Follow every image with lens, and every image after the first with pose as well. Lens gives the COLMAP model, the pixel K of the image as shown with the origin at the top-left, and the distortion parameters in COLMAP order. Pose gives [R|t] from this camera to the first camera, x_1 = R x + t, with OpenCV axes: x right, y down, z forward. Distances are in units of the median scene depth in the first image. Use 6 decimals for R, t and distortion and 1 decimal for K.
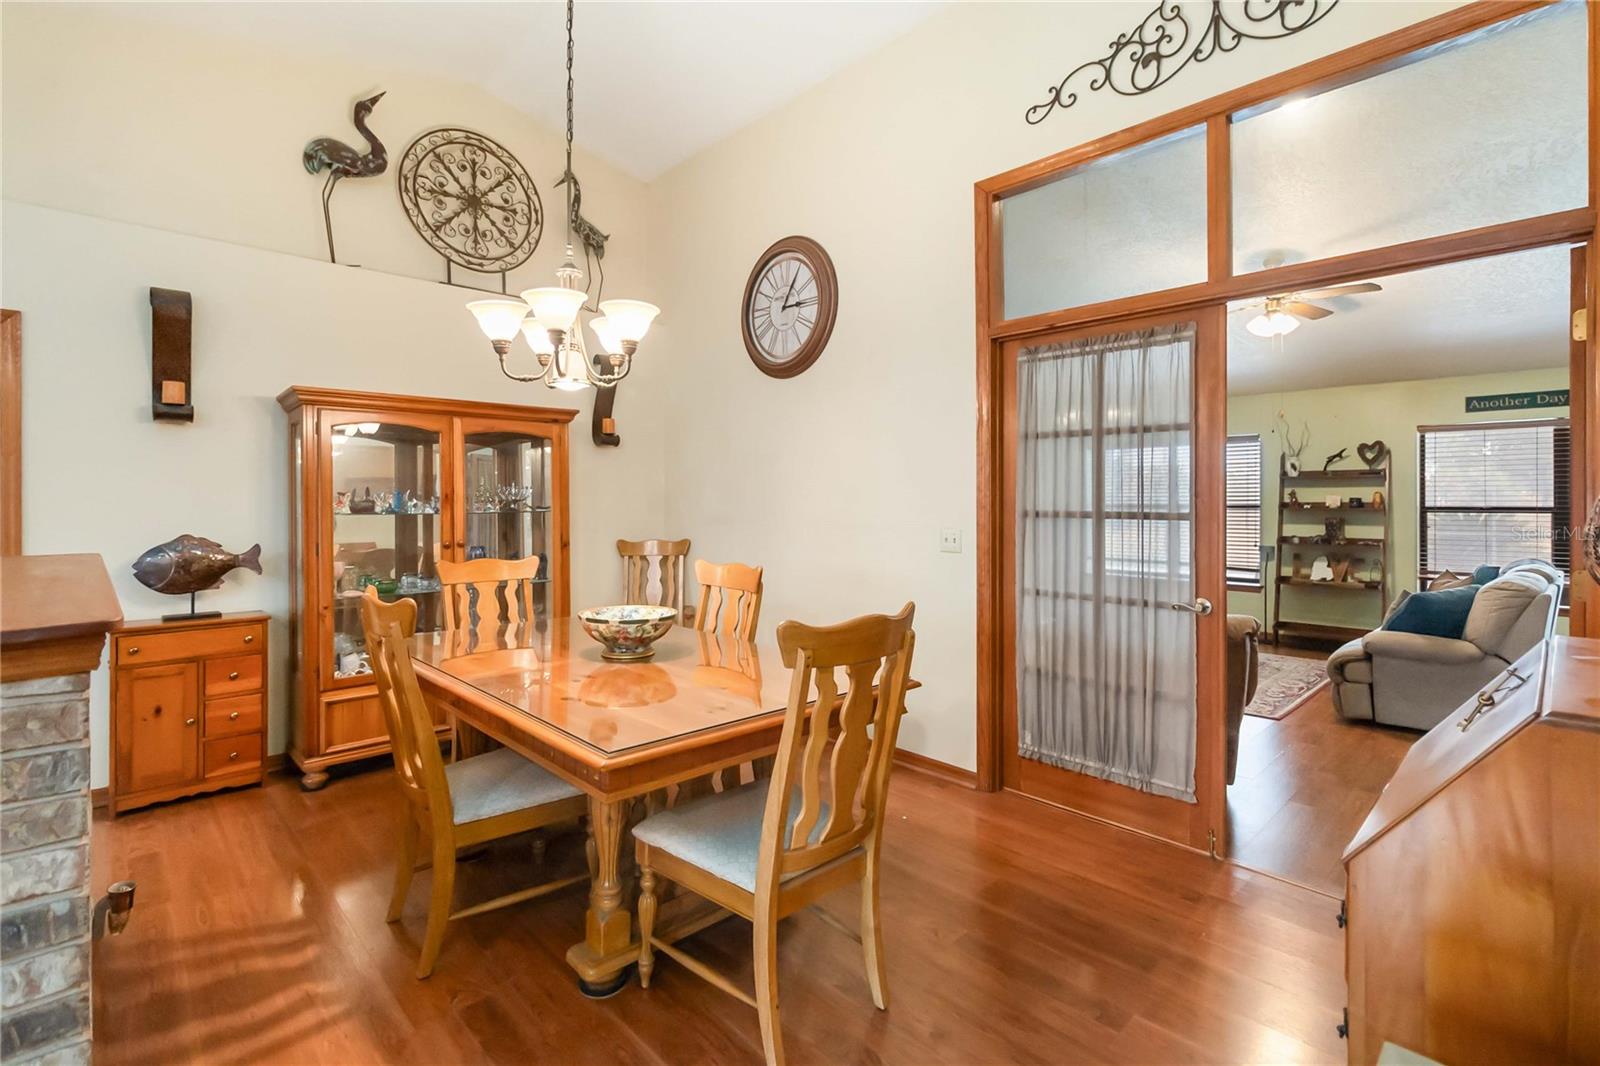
lens RADIAL K [[742.1, 0, 806.1], [0, 742.1, 501.7], [0, 0, 1]] dist [-0.000625, -0.000327]
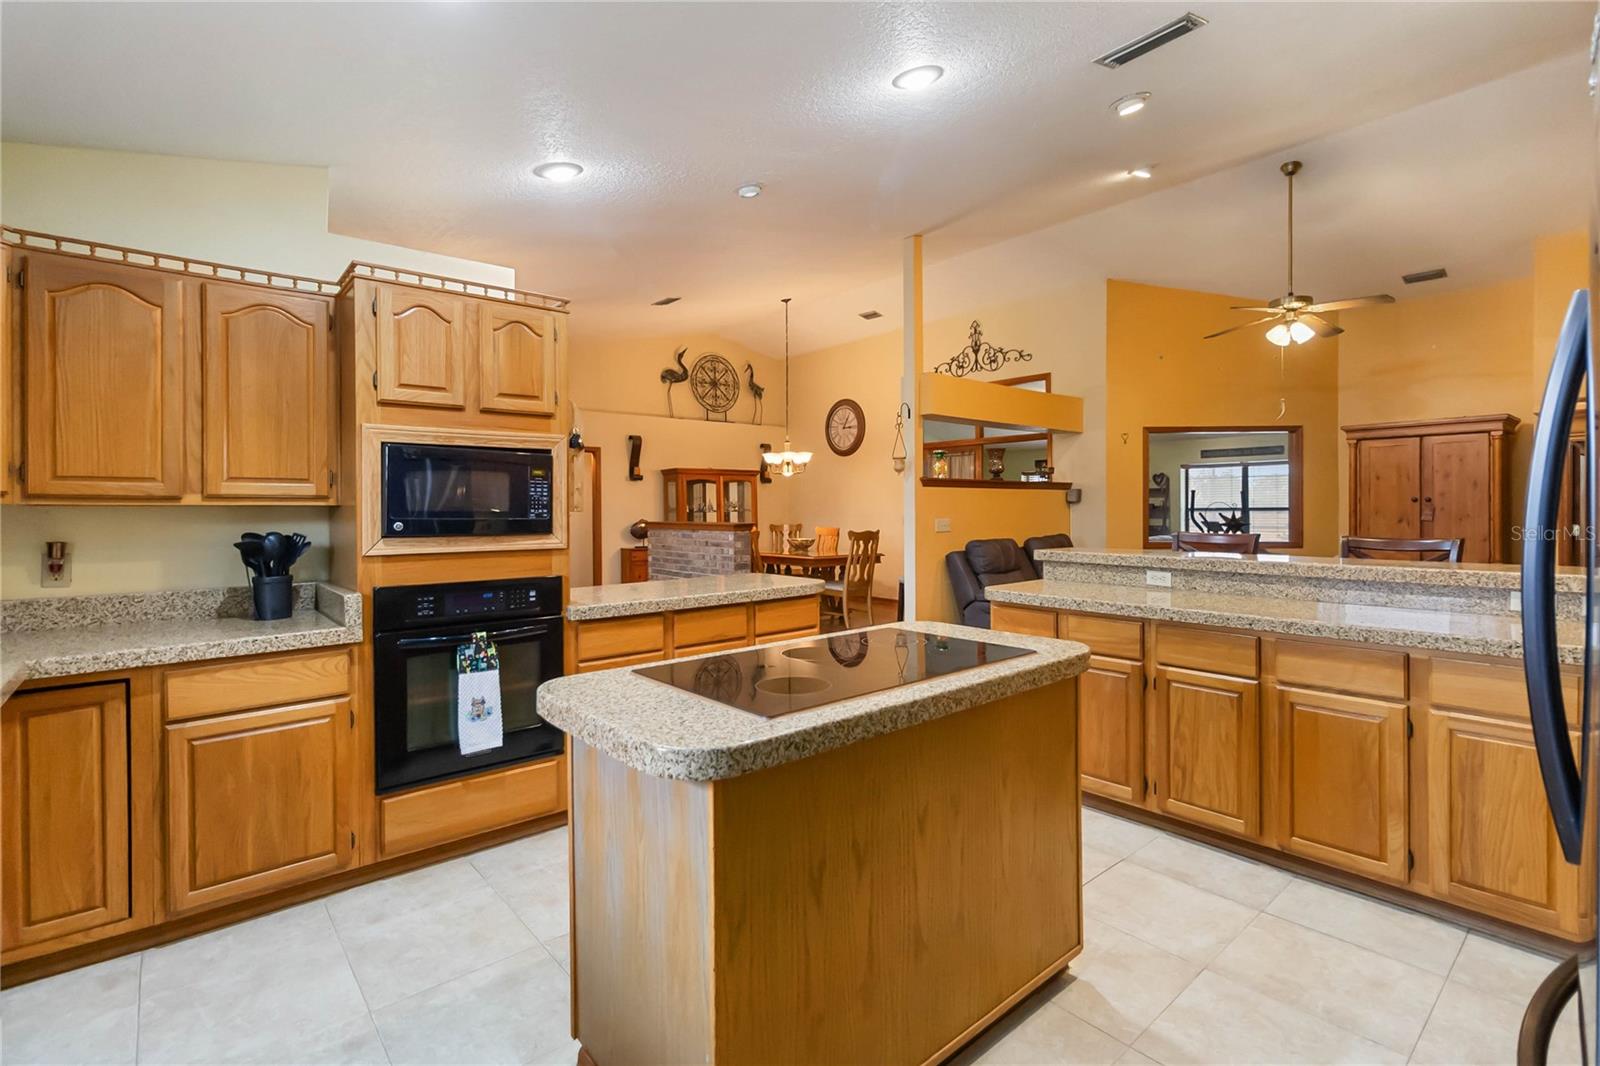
lens RADIAL K [[742.1, 0, 804.6], [0, 742.1, 515.6], [0, 0, 1]] dist [-0.000625, -0.000327]
pose [[0.998068, -0.005214, -0.061905, -0.007836], [0.005665, 0.999959, 0.007117, 0.009834], [0.061865, -0.007454, 0.998057, -1.418293]]
